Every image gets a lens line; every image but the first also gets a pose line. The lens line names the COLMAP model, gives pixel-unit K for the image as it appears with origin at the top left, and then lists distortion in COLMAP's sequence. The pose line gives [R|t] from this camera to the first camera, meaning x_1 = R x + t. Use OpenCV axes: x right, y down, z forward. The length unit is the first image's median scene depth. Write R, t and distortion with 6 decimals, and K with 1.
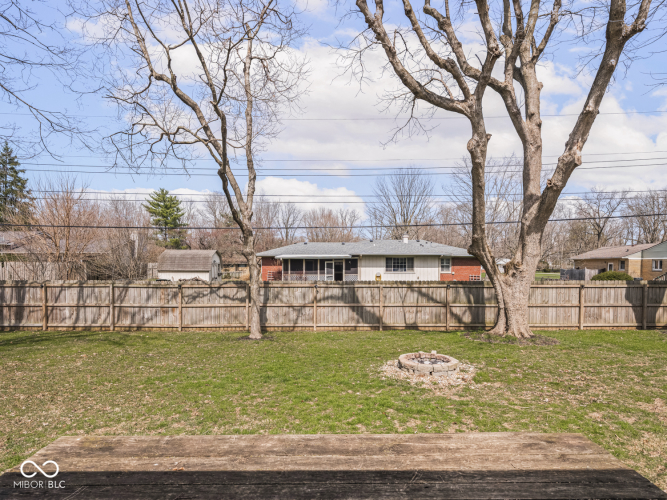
lens RADIAL K [[369.4, 0, 329.8], [0, 369.4, 277.0], [0, 0, 1]] dist [0.001755, -0.000493]
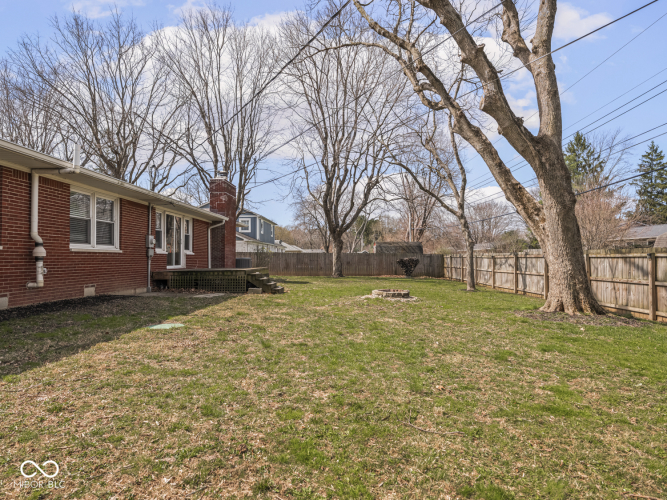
lens RADIAL K [[379.0, 0, 330.3], [0, 379.0, 251.6], [0, 0, 1]] dist [0.000891, -0.000435]
pose [[-0.062196, -0.019792, -0.997868, 1.350197], [-0.033502, 0.999281, -0.017732, 0.064733], [0.997502, 0.032328, -0.062814, 0.580023]]
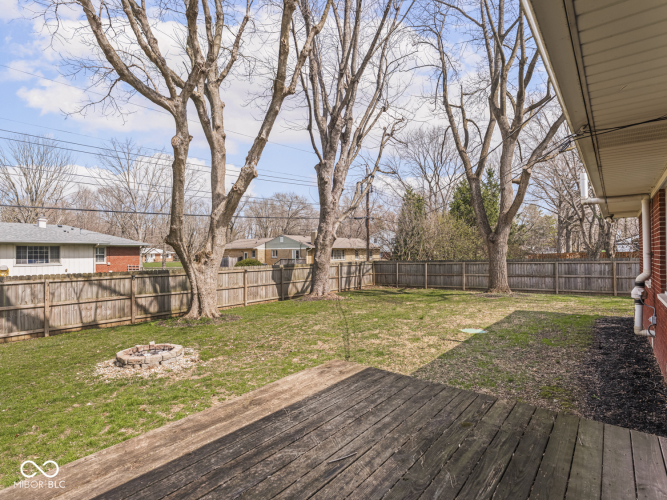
lens RADIAL K [[366.1, 0, 336.4], [0, 366.1, 249.5], [0, 0, 1]] dist [0.001195, -0.000326]
pose [[0.609073, 0.003764, 0.793105, -0.144795], [0.032909, 0.999008, -0.030014, 0.000121], [-0.792431, 0.044381, 0.608345, 0.005015]]
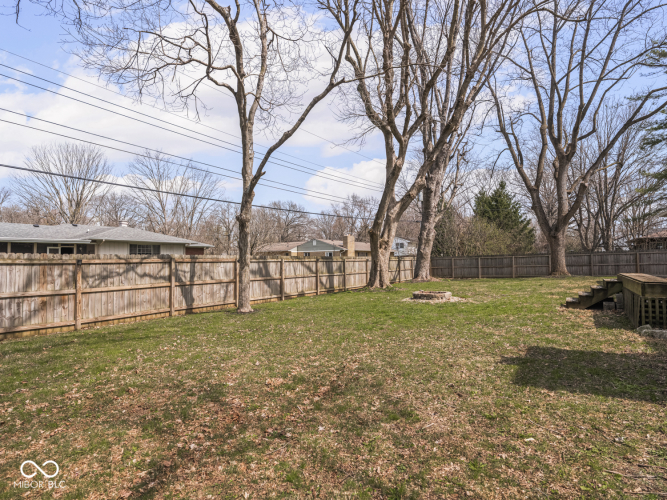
lens RADIAL K [[352.4, 0, 333.0], [0, 352.4, 259.4], [0, 0, 1]] dist [-0.016797, -0.000305]
pose [[0.563212, -0.001722, 0.826310, -0.856960], [0.035929, 0.999103, -0.022407, 0.066049], [-0.825531, 0.042308, 0.562769, 0.351400]]
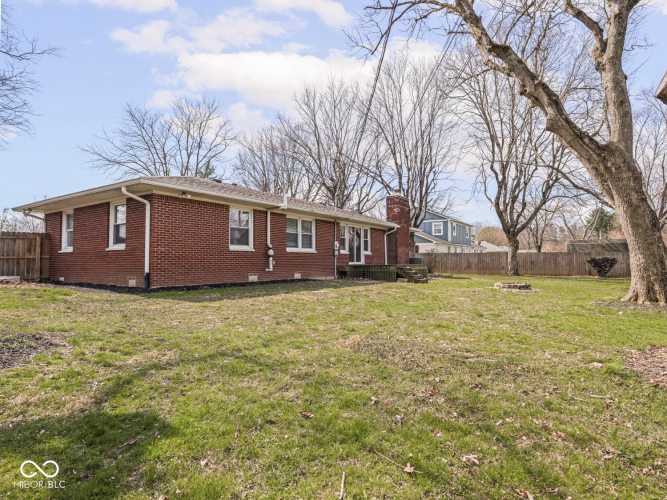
lens RADIAL K [[373.2, 0, 333.5], [0, 373.2, 250.0], [0, 0, 1]] dist [-0.001439, -0.000269]
pose [[-0.587265, -0.024065, -0.809037, 1.617179], [-0.026292, 0.999598, -0.010648, 0.070926], [0.808968, 0.015018, -0.587662, 0.956127]]
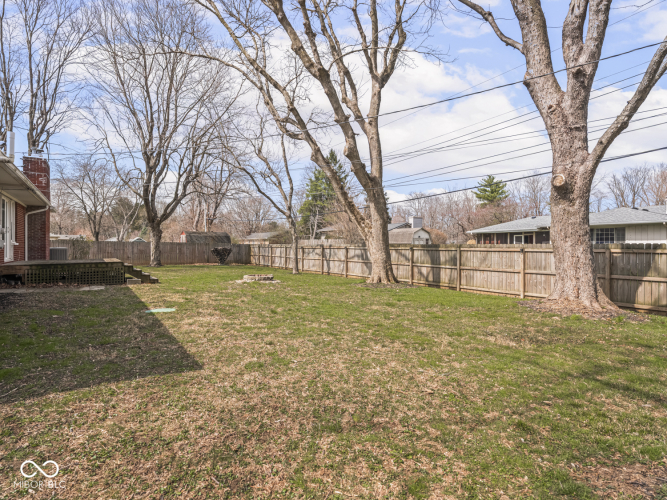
lens RADIAL K [[366.1, 0, 336.4], [0, 366.1, 249.5], [0, 0, 1]] dist [0.001195, -0.000326]
pose [[0.540730, 0.009264, -0.841145, 1.529007], [-0.032101, 0.999438, -0.009629, 0.060685], [0.840583, 0.032208, 0.540724, 0.185147]]
